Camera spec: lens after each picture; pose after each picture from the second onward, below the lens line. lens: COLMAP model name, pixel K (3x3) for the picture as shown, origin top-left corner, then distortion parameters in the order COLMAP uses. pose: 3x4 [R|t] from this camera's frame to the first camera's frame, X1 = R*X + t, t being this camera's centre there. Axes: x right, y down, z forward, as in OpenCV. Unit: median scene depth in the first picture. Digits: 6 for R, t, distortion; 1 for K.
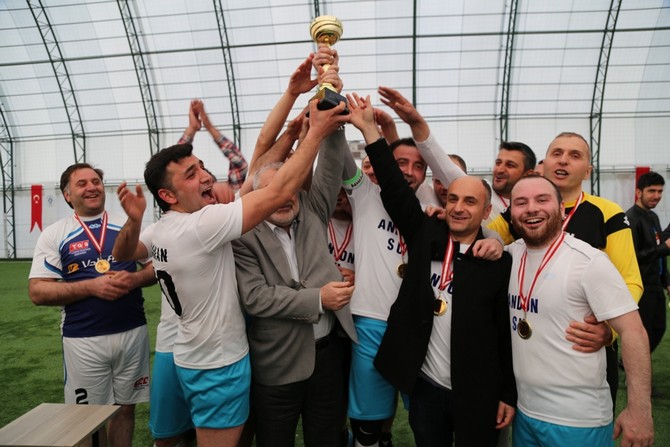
lens RADIAL K [[468.1, 0, 333.8], [0, 468.1, 230.8], [0, 0, 1]] dist [-0.074875, 0.019442]
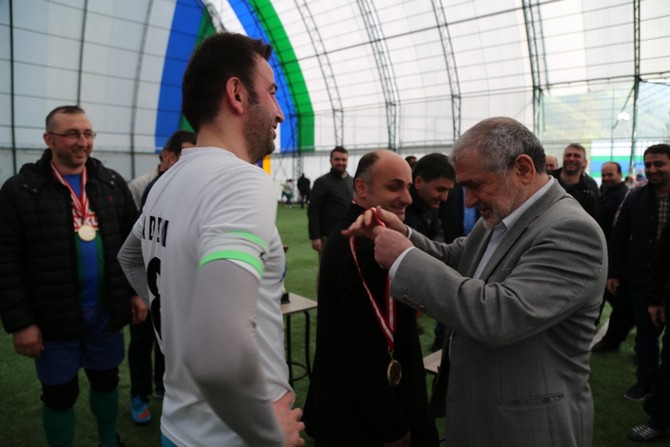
lens RADIAL K [[468.1, 0, 333.8], [0, 468.1, 230.8], [0, 0, 1]] dist [-0.074875, 0.019442]
pose [[0.758849, 0.117153, -0.640643, 0.323421], [-0.063872, 0.992333, 0.105809, -0.007289], [0.648127, -0.039374, 0.760514, -0.029060]]
